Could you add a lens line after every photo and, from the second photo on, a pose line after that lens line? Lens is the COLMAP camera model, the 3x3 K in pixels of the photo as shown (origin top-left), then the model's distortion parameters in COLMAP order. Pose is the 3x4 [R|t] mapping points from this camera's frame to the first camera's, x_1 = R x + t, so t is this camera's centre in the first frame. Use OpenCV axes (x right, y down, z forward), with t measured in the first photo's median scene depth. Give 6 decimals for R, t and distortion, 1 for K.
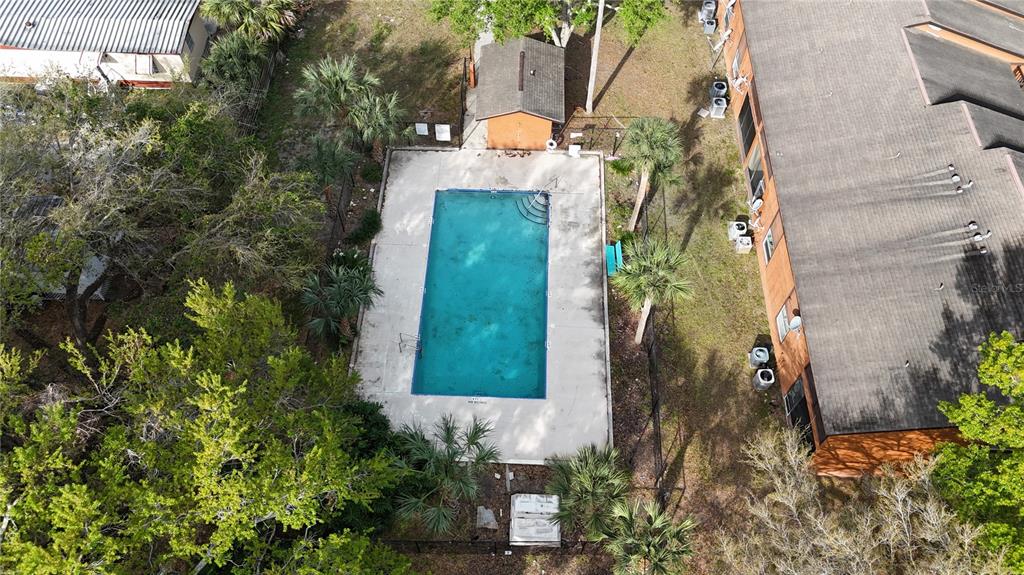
lens RADIAL K [[757.4, 0, 512.9], [0, 757.4, 282.5], [0, 0, 1]] dist [0.062835, -0.052151]
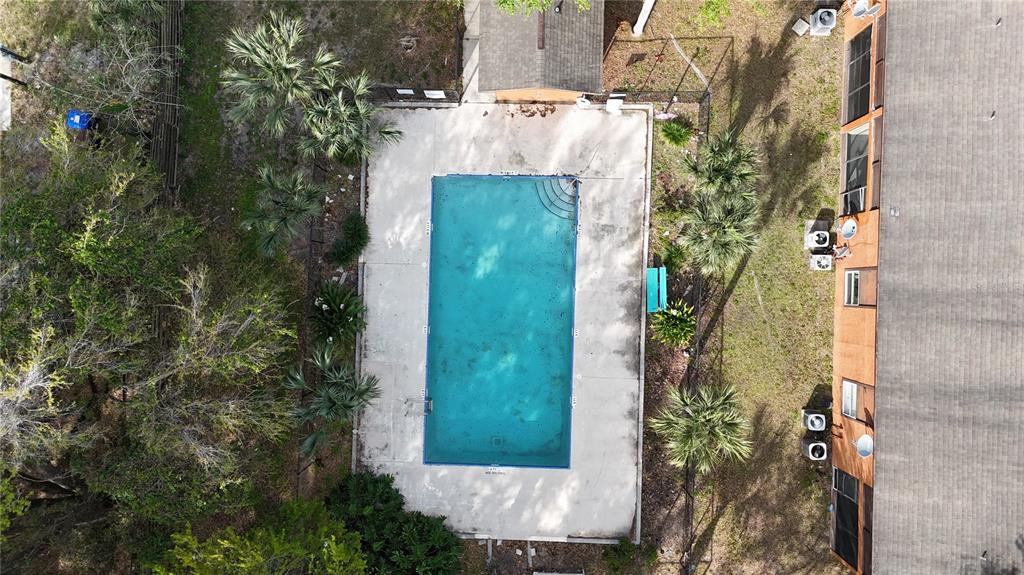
lens RADIAL K [[757.4, 0, 513.2], [0, 757.4, 286.8], [0, 0, 1]] dist [0.062835, -0.052151]
pose [[0.999464, -0.008326, -0.031667, 0.005408], [0.024193, 0.839473, 0.542863, -0.492127], [0.022063, -0.543338, 0.839224, 0.319314]]
